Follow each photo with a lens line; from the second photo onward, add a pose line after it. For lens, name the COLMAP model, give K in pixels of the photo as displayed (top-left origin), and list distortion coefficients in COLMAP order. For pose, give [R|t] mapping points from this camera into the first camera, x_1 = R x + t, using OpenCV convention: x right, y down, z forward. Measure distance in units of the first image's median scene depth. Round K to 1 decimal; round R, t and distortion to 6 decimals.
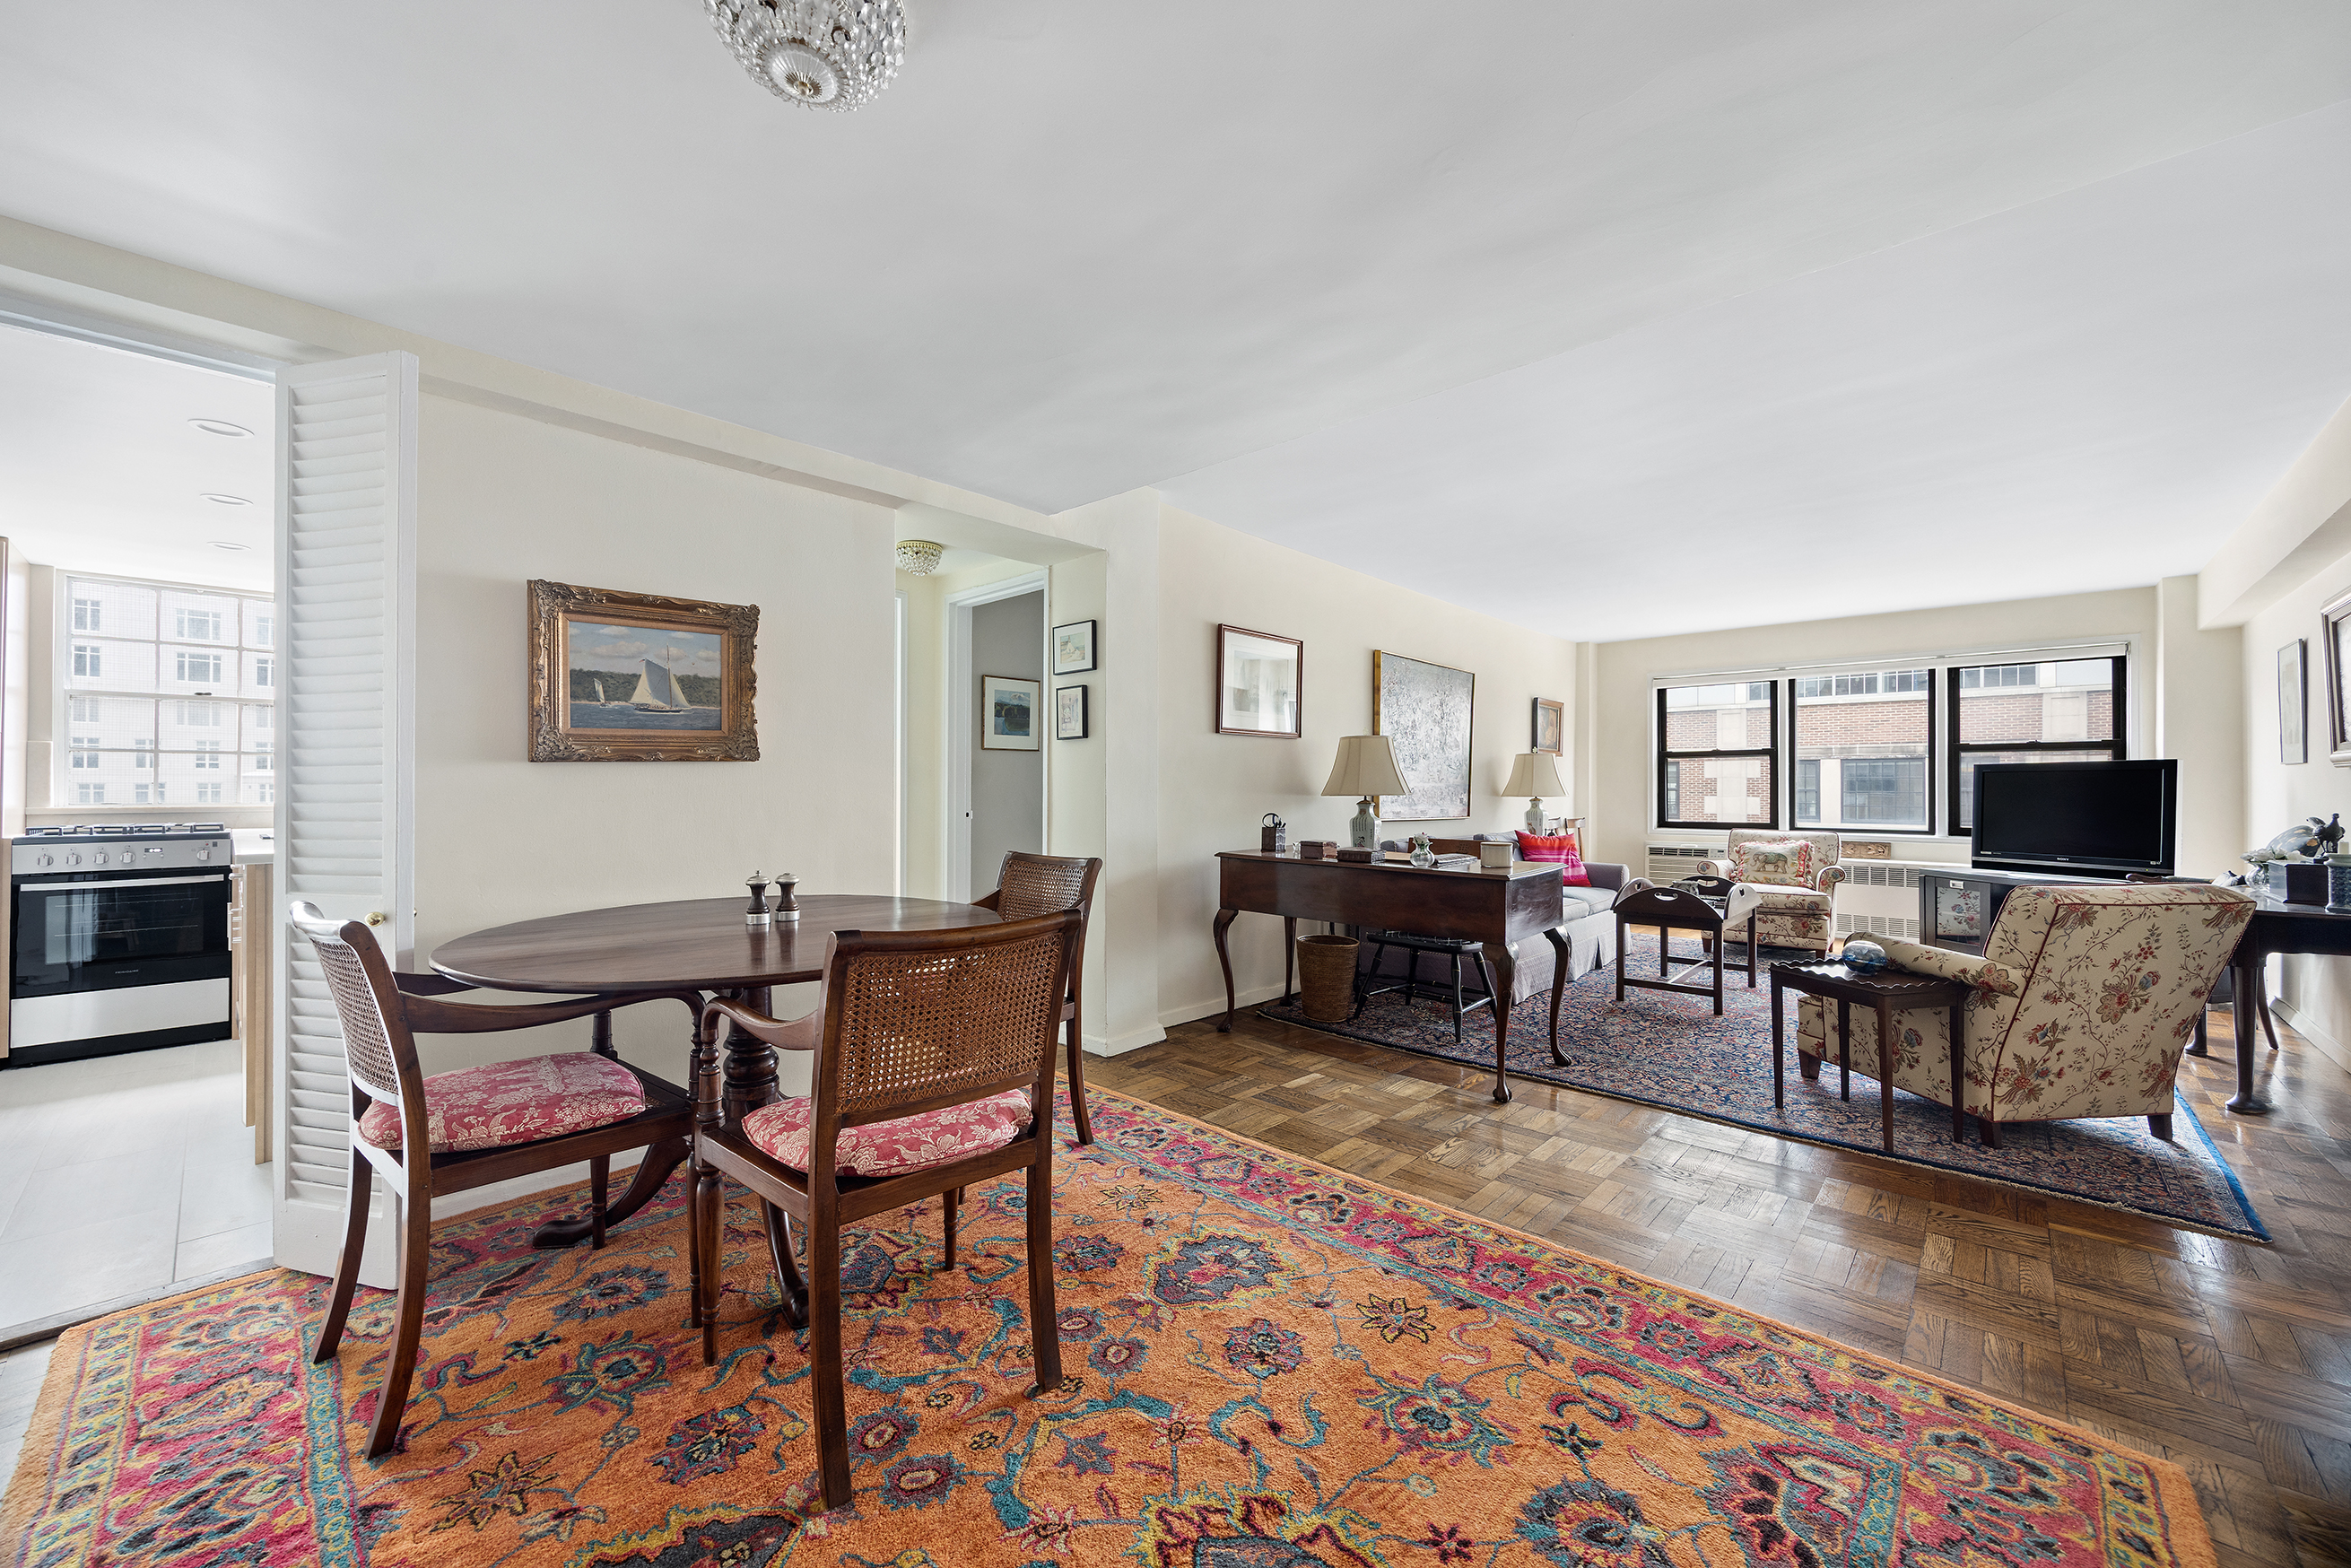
lens RADIAL K [[896.8, 0, 1175.5], [0, 896.8, 784.0], [0, 0, 1]] dist [0.000426, -0.000190]
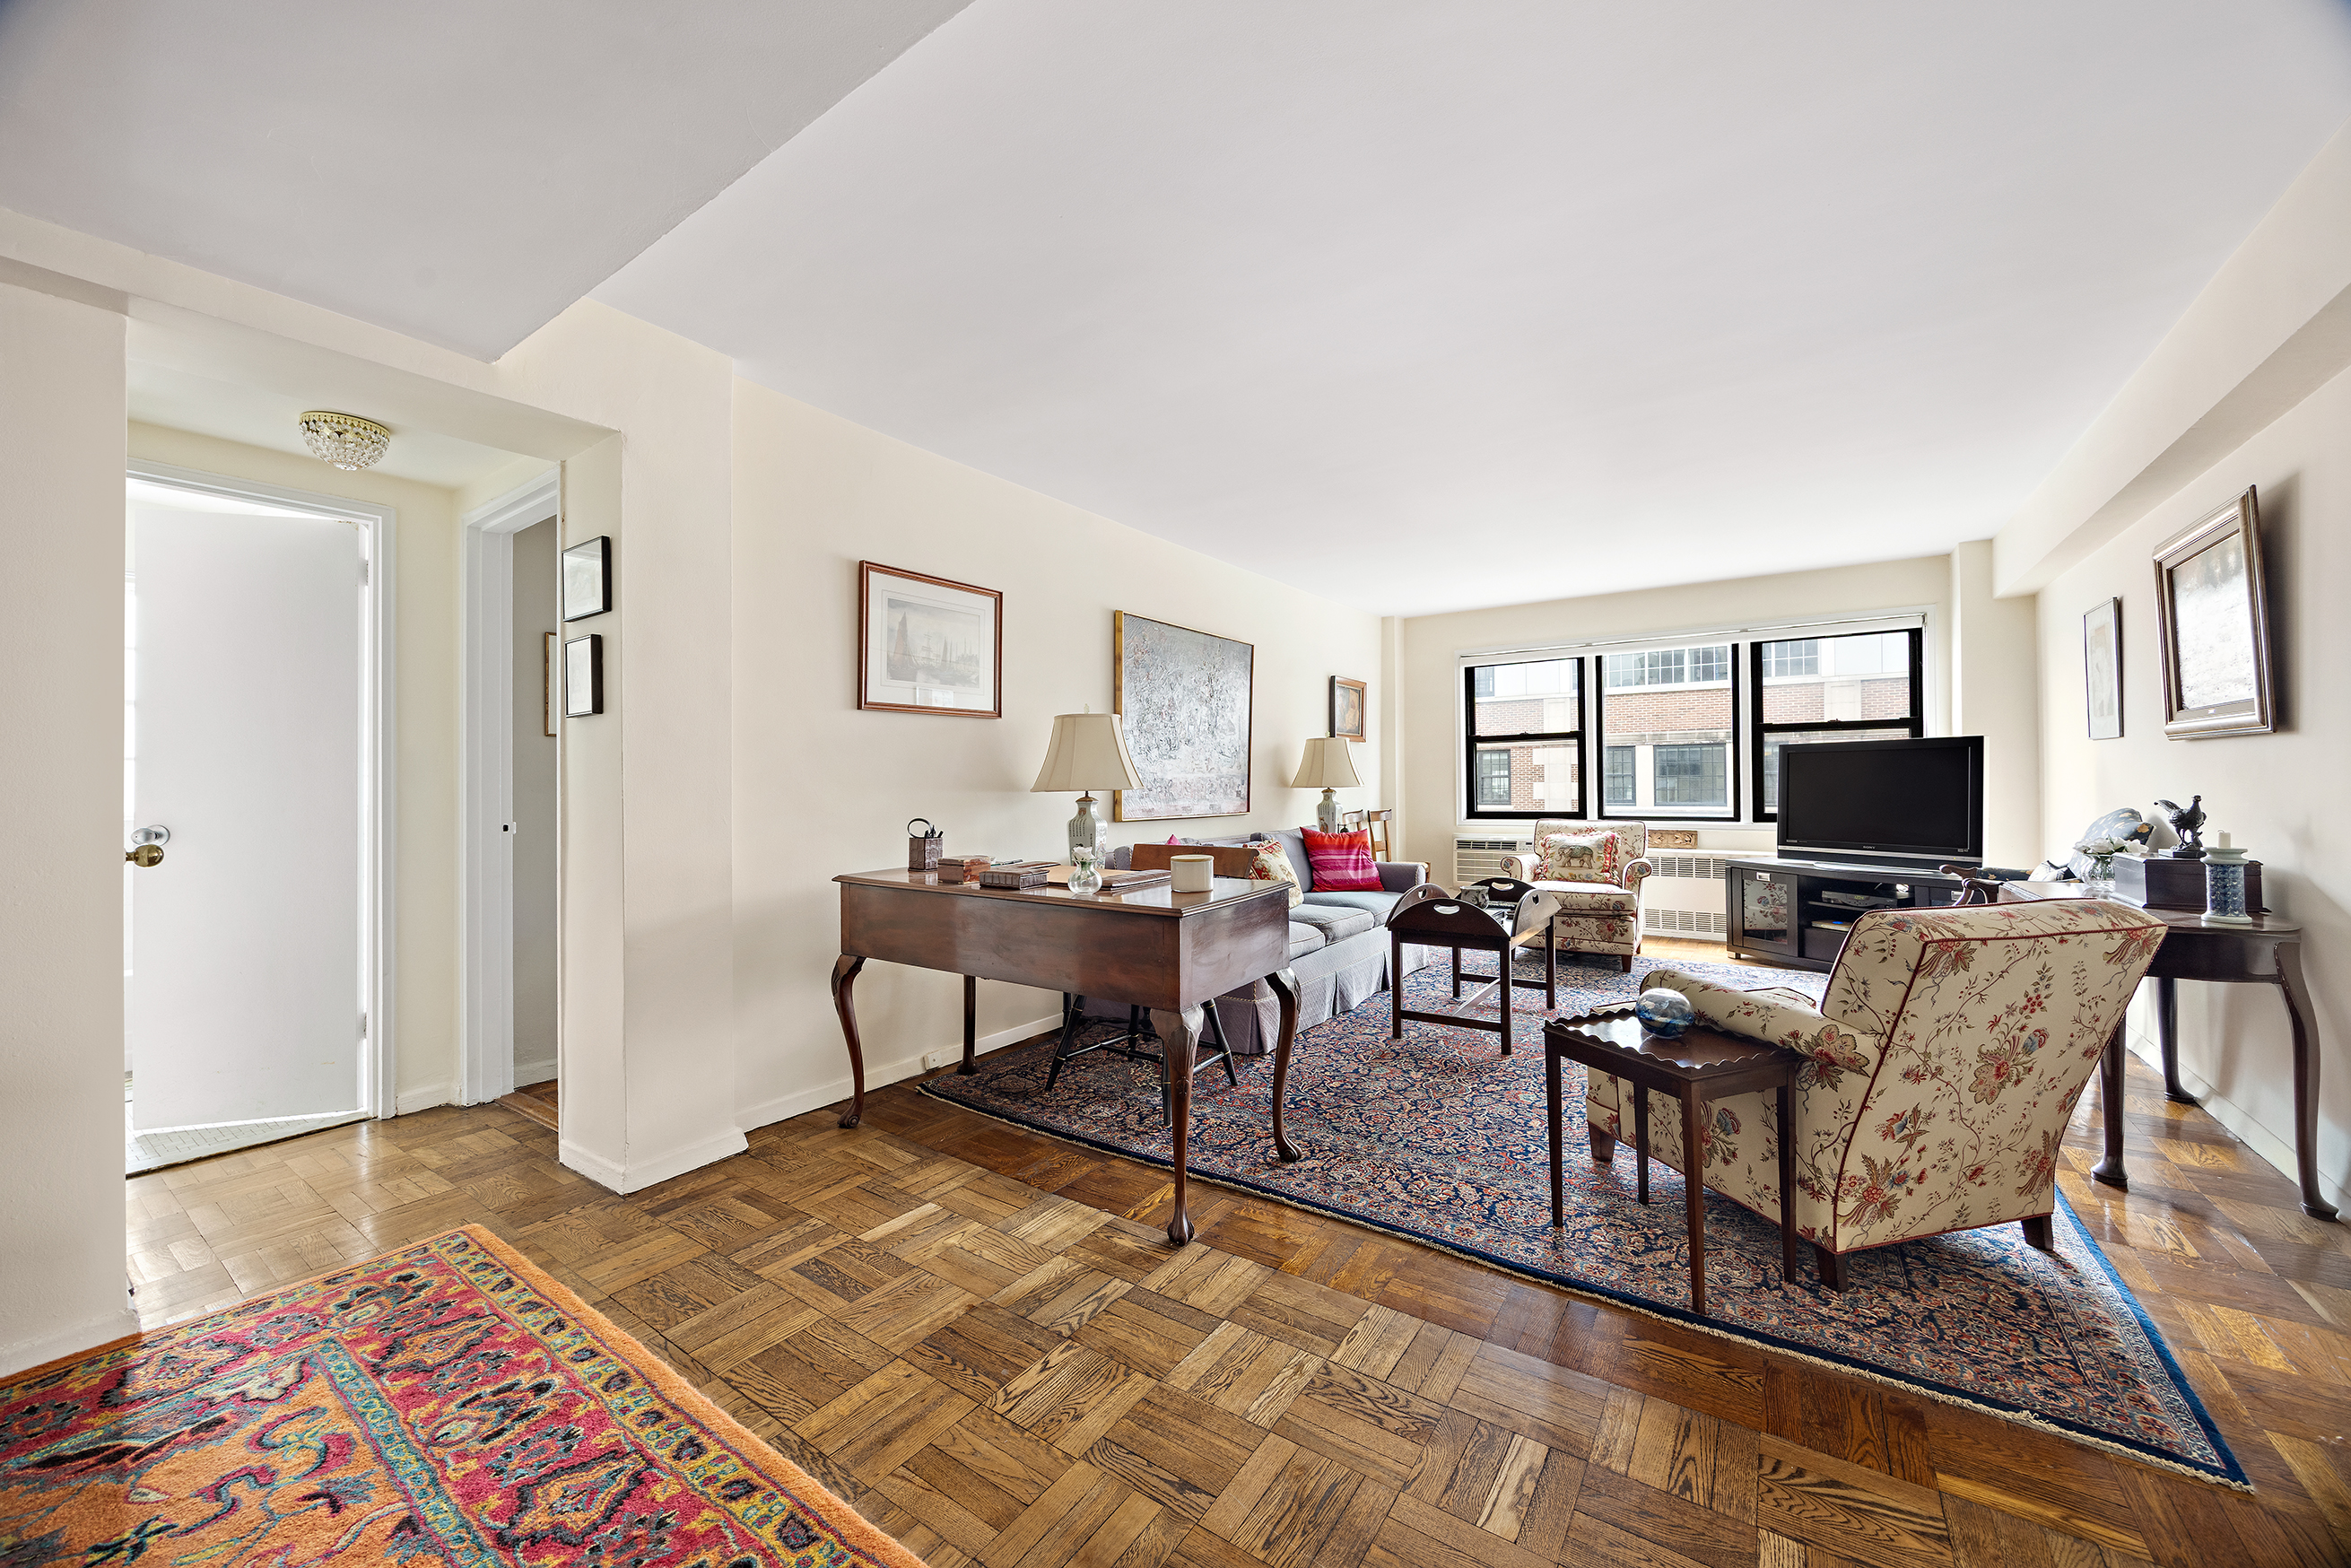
lens RADIAL K [[889.3, 0, 1167.8], [0, 889.3, 783.6], [0, 0, 1]] dist [-0.000470, 0.000094]
pose [[0.990589, -0.016030, 0.135931, 0.233174], [0.015023, 0.999852, 0.008428, 0.001300], [-0.136046, -0.006307, 0.990682, 0.292078]]
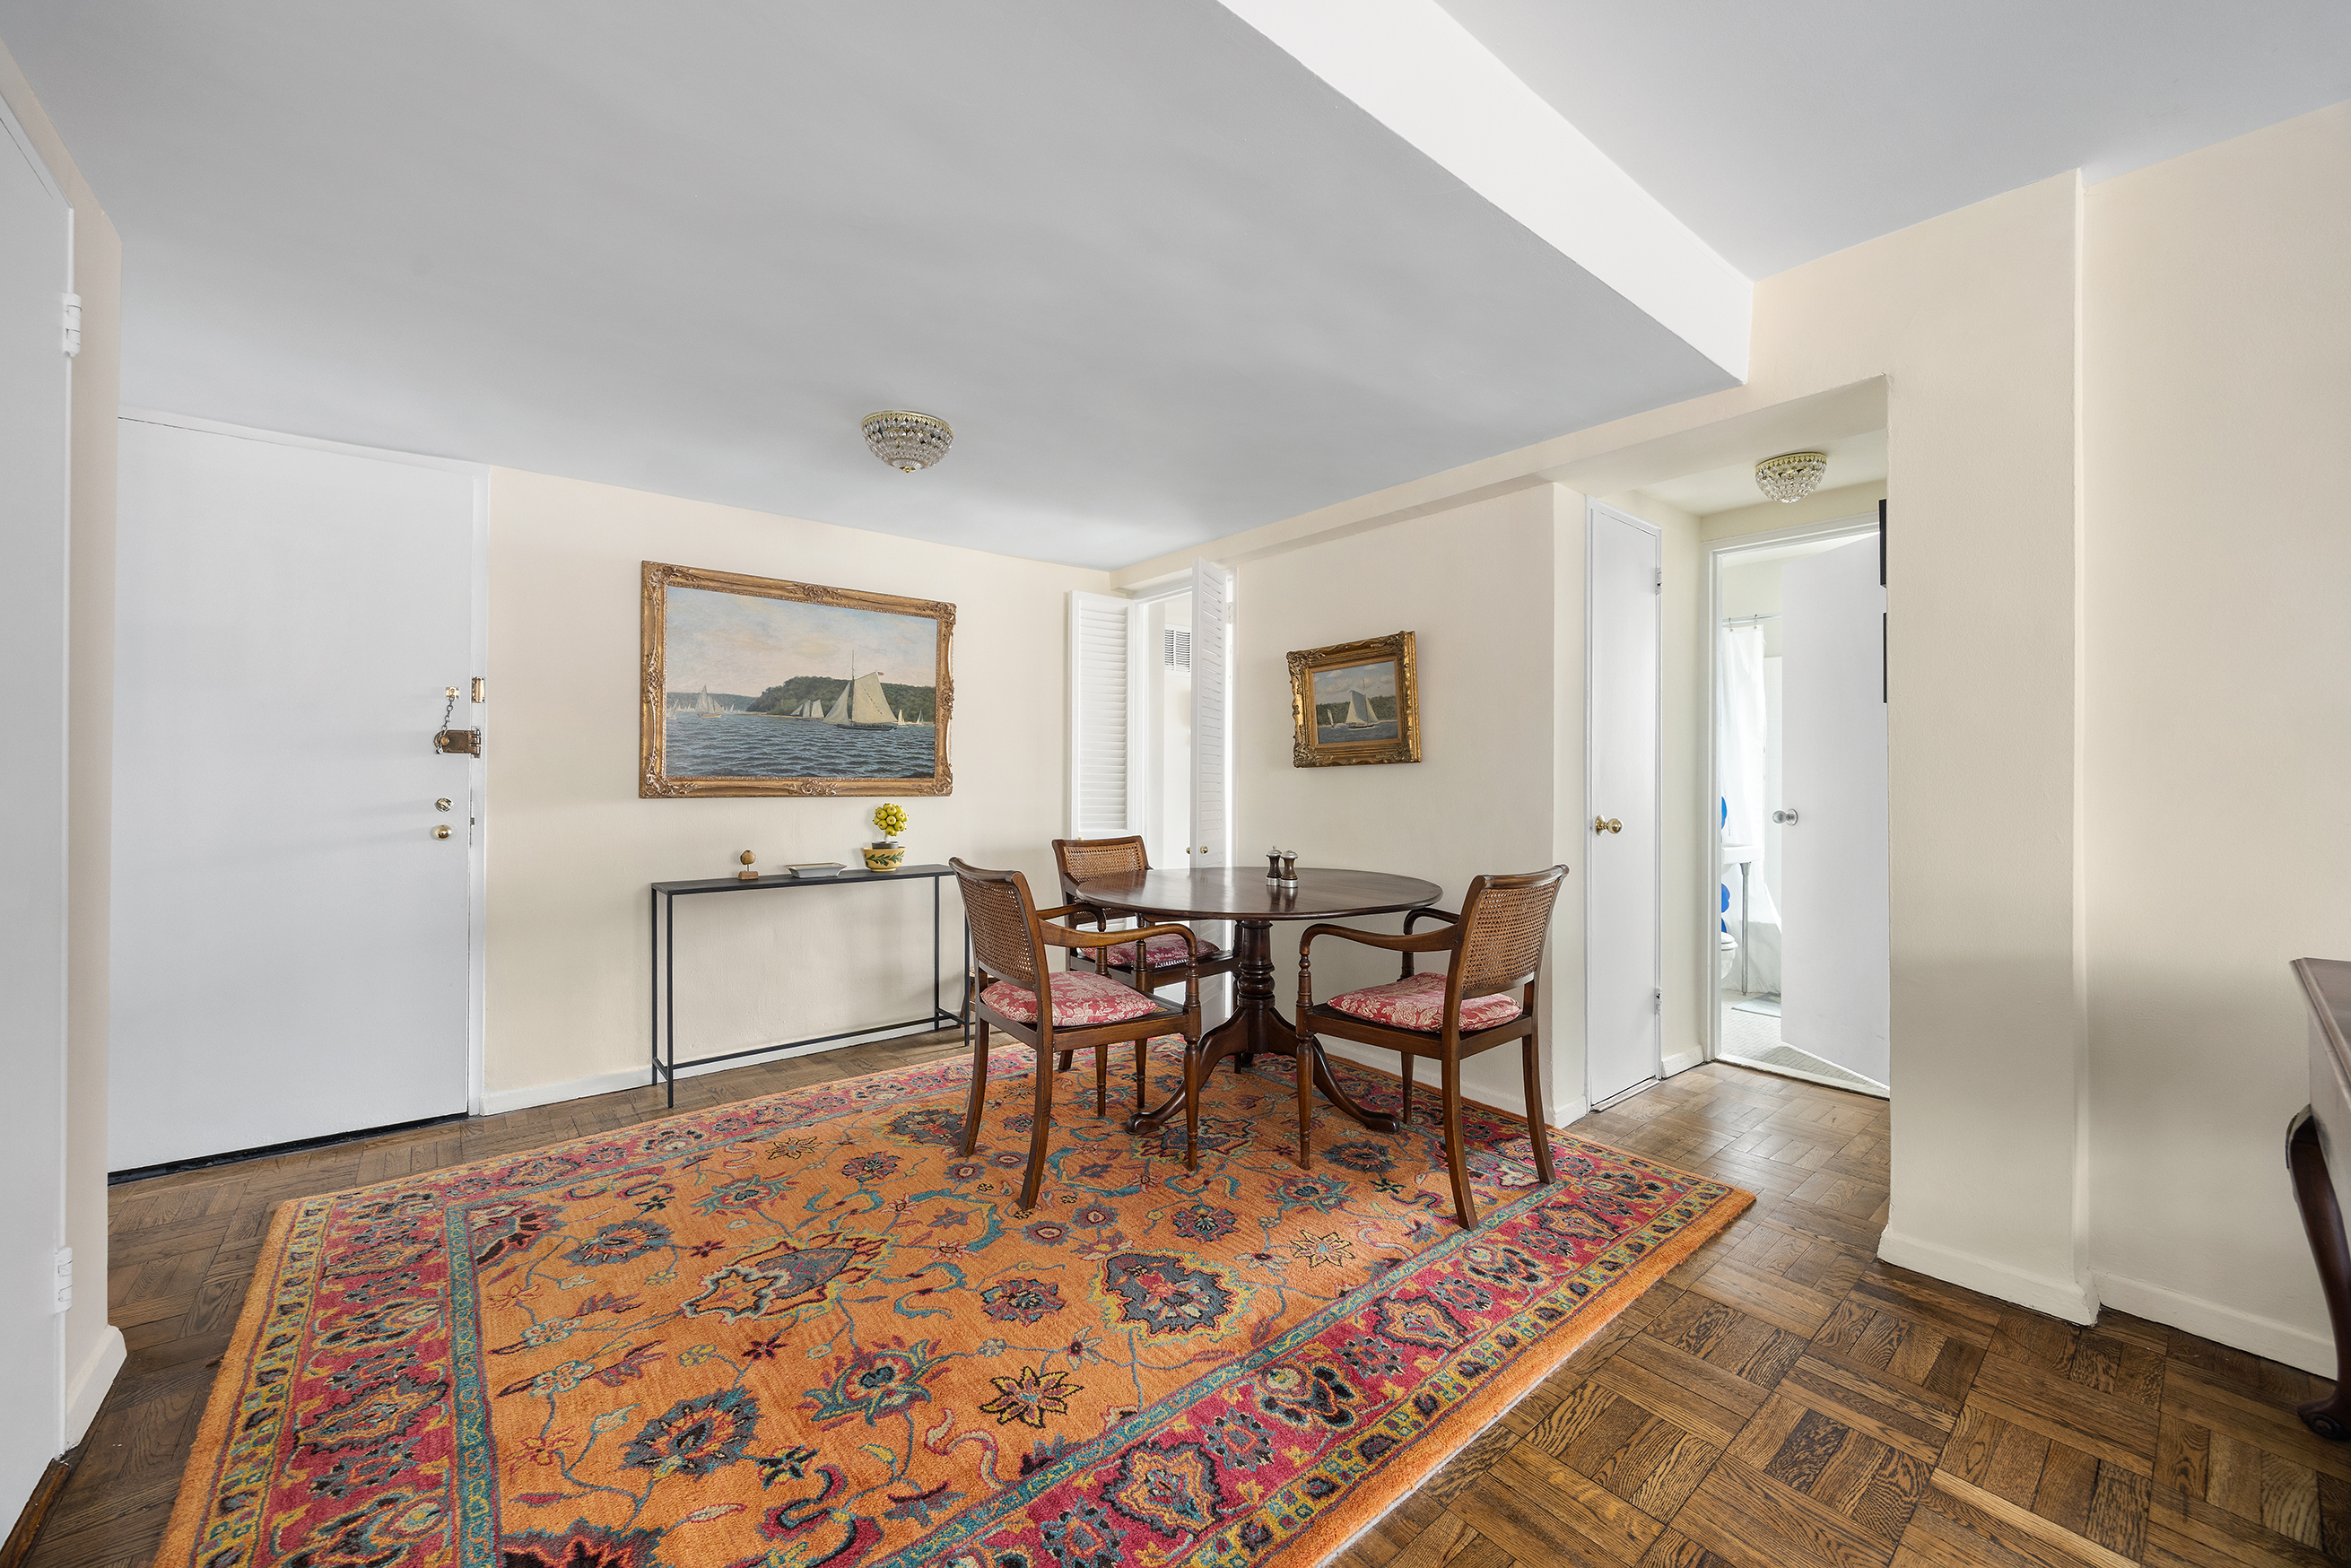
lens RADIAL K [[896.8, 0, 1175.5], [0, 896.8, 784.0], [0, 0, 1]] dist [0.000426, -0.000190]
pose [[-0.129008, 0.003058, -0.991639, 0.539304], [0.003168, 0.999991, 0.002671, -0.001137], [0.991638, -0.002797, -0.129017, 0.619287]]
